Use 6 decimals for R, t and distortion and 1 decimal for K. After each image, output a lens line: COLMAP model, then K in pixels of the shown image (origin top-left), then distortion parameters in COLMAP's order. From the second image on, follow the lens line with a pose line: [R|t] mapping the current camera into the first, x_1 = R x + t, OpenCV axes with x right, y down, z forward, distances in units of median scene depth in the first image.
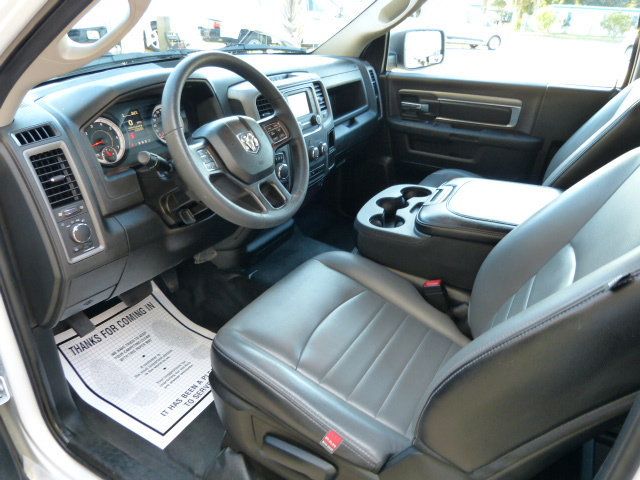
lens RADIAL K [[479.4, 0, 319.7], [0, 479.4, 243.1], [0, 0, 1]] dist [-0.052165, 0.043691]
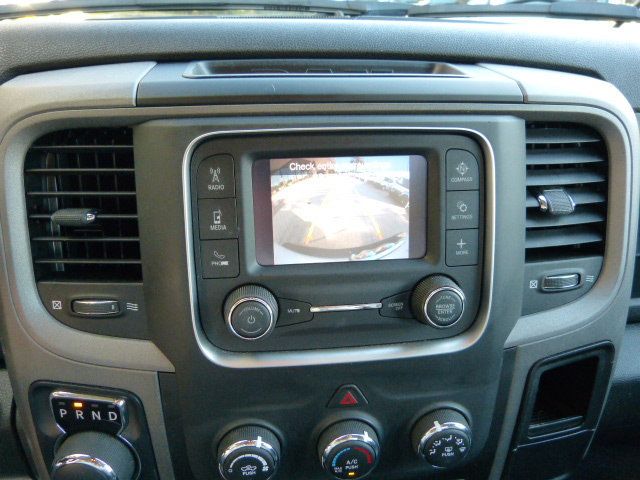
lens RADIAL K [[479.4, 0, 319.7], [0, 479.4, 243.1], [0, 0, 1]] dist [-0.052165, 0.043691]
pose [[0.583678, 0.346912, -0.734147, 0.112602], [-0.362429, 0.920383, 0.146769, -0.331017], [0.726612, 0.180410, 0.662938, 0.945345]]
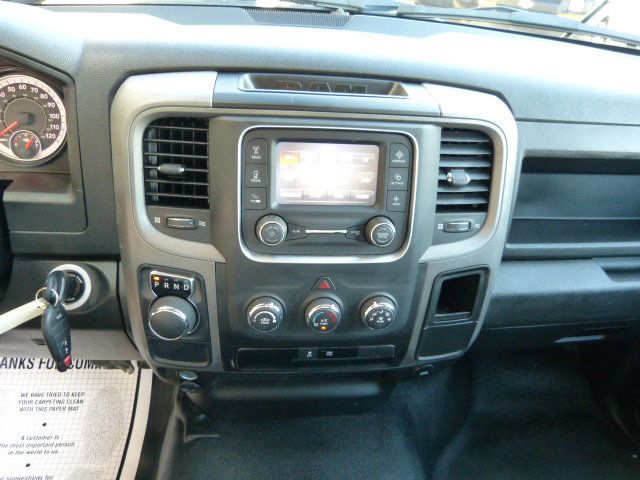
lens RADIAL K [[479.4, 0, 319.7], [0, 479.4, 243.1], [0, 0, 1]] dist [-0.052165, 0.043691]
pose [[0.571358, 0.453805, -0.683821, 0.229751], [-0.421496, 0.877190, 0.229954, -0.353056], [0.704195, 0.156842, 0.692467, 0.839607]]
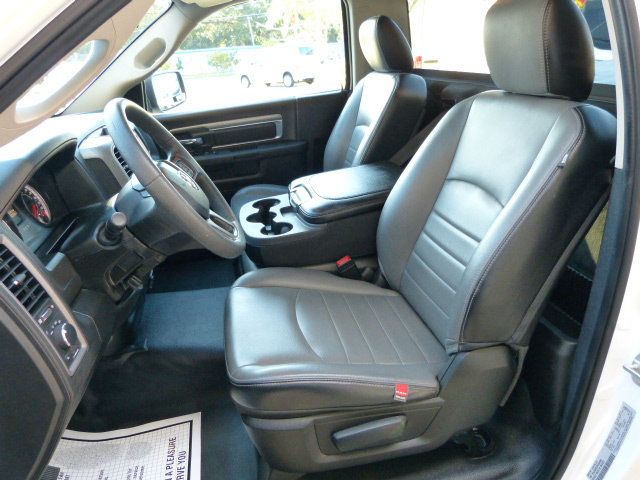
lens RADIAL K [[479.4, 0, 319.7], [0, 479.4, 243.1], [0, 0, 1]] dist [-0.052165, 0.043691]
pose [[0.746448, -0.341180, 0.571324, -0.412081], [0.392993, 0.918865, 0.035267, -0.016873], [-0.537002, 0.198202, 0.819966, 0.064423]]
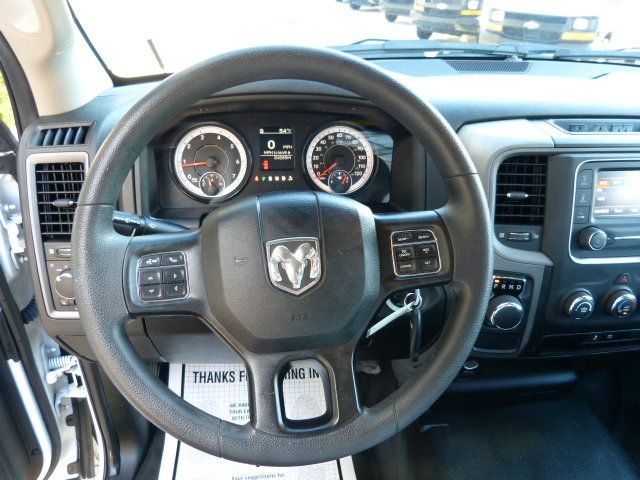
lens RADIAL K [[479.4, 0, 319.7], [0, 479.4, 243.1], [0, 0, 1]] dist [-0.052165, 0.043691]
pose [[0.593849, 0.391290, -0.703018, 0.124171], [-0.377231, 0.907192, 0.186278, -0.241263], [0.710661, 0.154579, 0.686342, 0.543781]]
